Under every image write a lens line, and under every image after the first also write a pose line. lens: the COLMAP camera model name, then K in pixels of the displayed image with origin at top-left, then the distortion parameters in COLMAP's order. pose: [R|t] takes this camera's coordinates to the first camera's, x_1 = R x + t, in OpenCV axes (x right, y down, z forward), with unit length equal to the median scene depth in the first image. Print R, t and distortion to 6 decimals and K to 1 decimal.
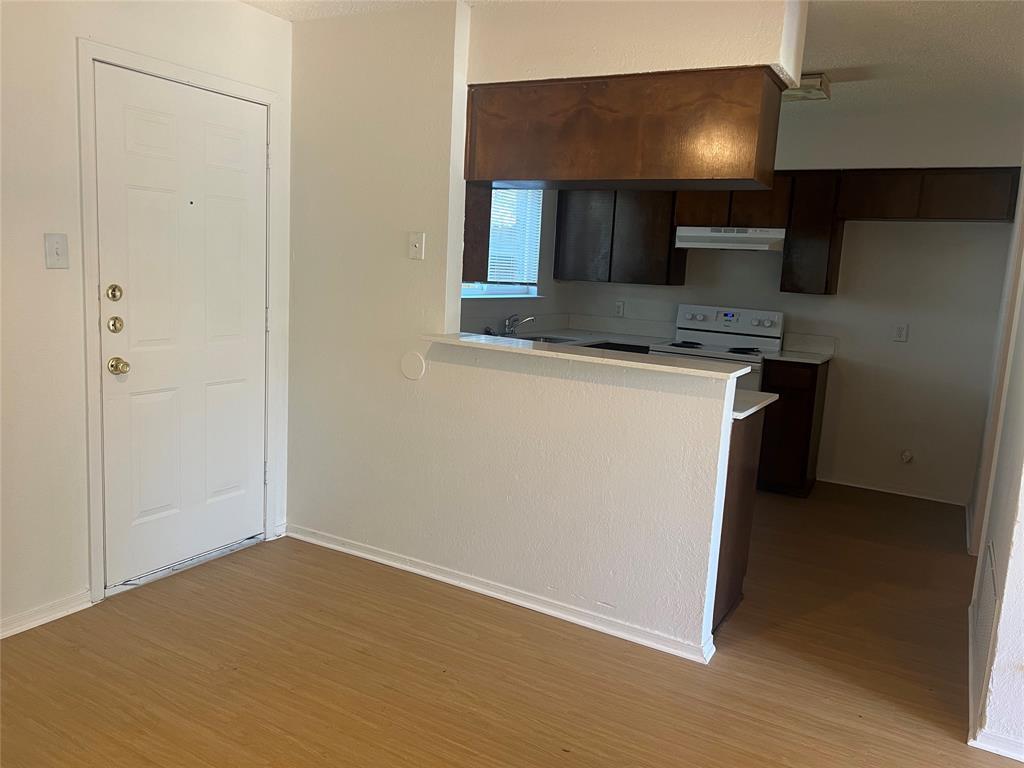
lens RADIAL K [[773.5, 0, 518.9], [0, 773.5, 383.4], [0, 0, 1]] dist [0.061532, -0.065511]
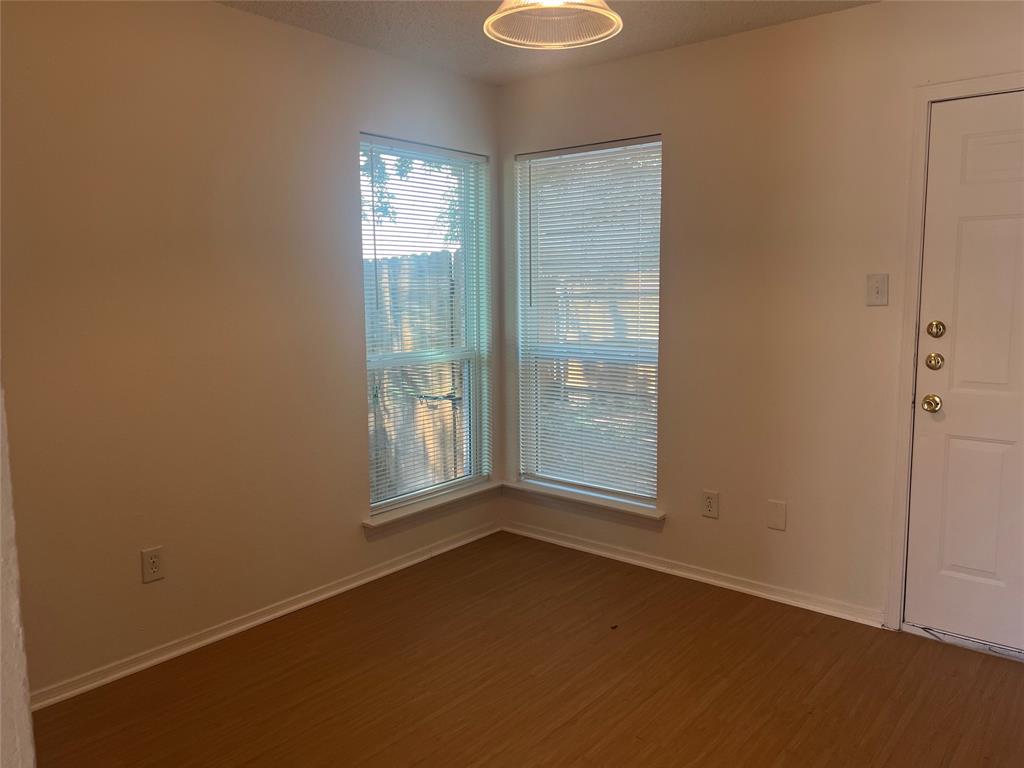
lens RADIAL K [[773.5, 0, 511.9], [0, 773.5, 385.3], [0, 0, 1]] dist [0.061532, -0.065511]
pose [[-0.178839, 0.074549, -0.981050, 0.531620], [-0.151410, 0.983162, 0.102310, -0.064483], [0.972158, 0.166837, -0.164540, 0.631775]]
